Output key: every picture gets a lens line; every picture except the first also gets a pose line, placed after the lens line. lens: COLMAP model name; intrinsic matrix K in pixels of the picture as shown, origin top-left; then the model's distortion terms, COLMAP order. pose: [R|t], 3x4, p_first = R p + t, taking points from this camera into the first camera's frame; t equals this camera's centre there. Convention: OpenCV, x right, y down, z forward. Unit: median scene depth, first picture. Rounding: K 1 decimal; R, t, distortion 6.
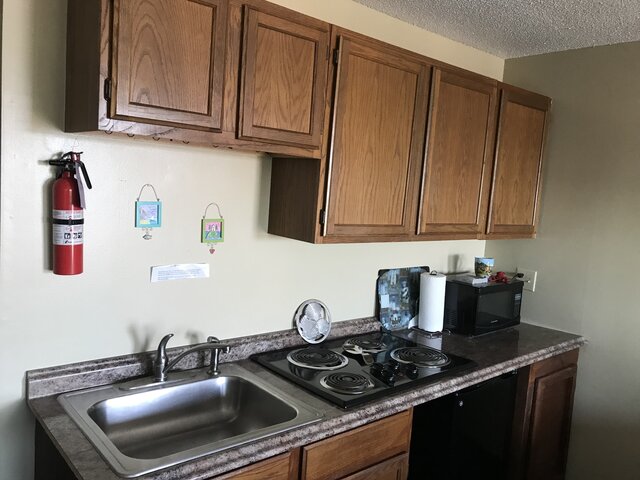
lens RADIAL K [[532.6, 0, 319.1], [0, 532.6, 240.8], [0, 0, 1]] dist [0.001276, -0.004005]
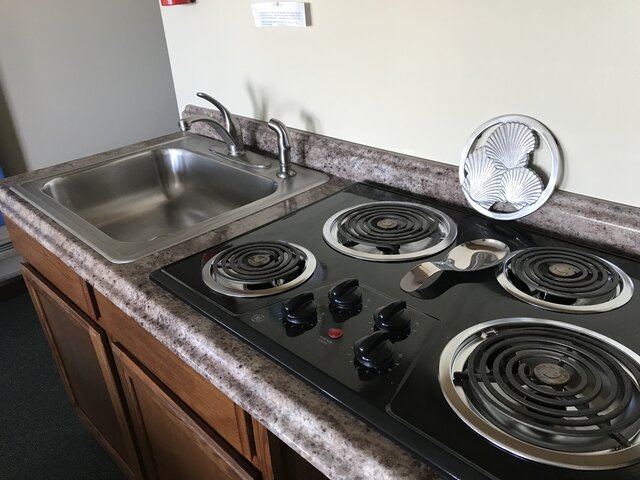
lens RADIAL K [[532.6, 0, 319.7], [0, 532.6, 242.7], [0, 0, 1]] dist [0.001276, -0.004005]
pose [[0.068324, 0.386314, -0.919833, 0.430935], [-0.054517, 0.922056, 0.383198, 0.058742], [0.996173, 0.023965, 0.084059, 0.910382]]
